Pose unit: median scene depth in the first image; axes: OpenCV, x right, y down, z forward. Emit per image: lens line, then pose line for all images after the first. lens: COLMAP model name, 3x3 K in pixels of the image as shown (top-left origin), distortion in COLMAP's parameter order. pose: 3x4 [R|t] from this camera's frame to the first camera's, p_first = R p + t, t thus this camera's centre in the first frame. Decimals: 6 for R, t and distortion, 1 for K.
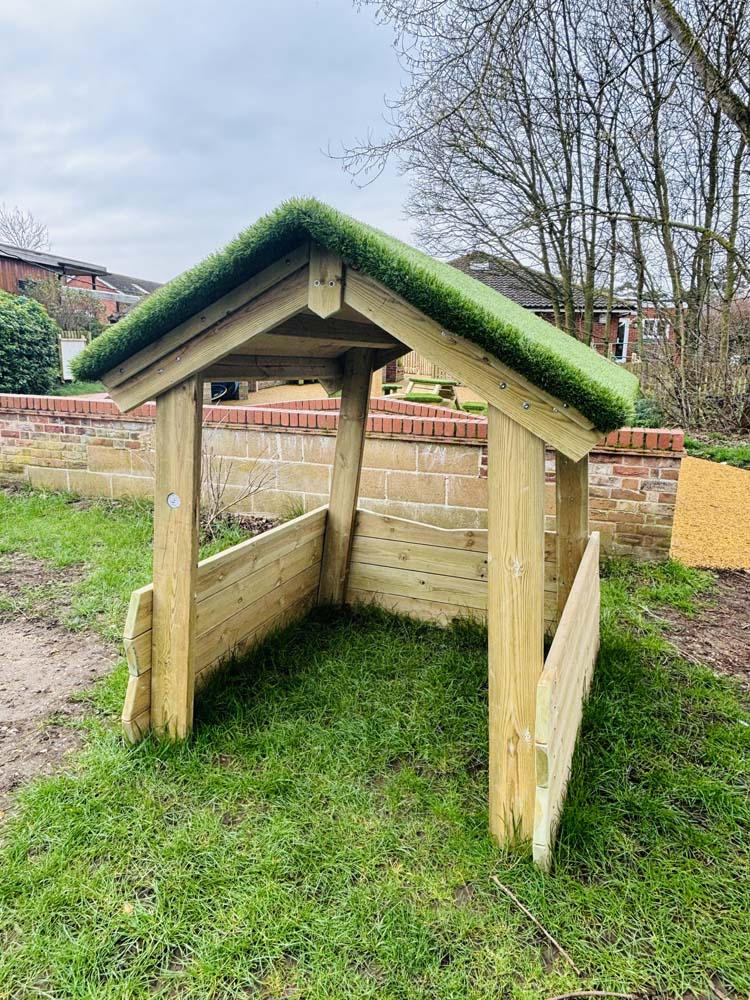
lens RADIAL K [[683.5, 0, 375.0], [0, 683.5, 500.0], [0, 0, 1]] dist [0.074420, -0.104706]
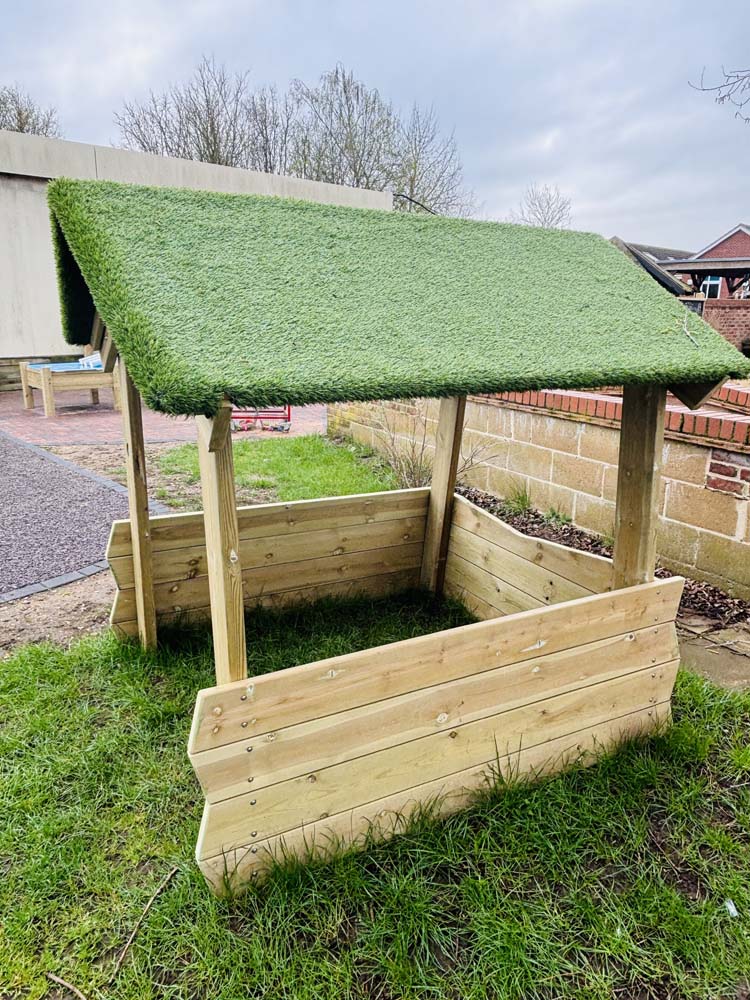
lens RADIAL K [[683.5, 0, 375.0], [0, 683.5, 500.0], [0, 0, 1]] dist [0.074420, -0.104706]
pose [[0.756728, 0.167420, -0.631928, 0.363774], [-0.142477, 0.985650, 0.090518, -0.037280], [0.638015, 0.021538, 0.769723, 0.170441]]
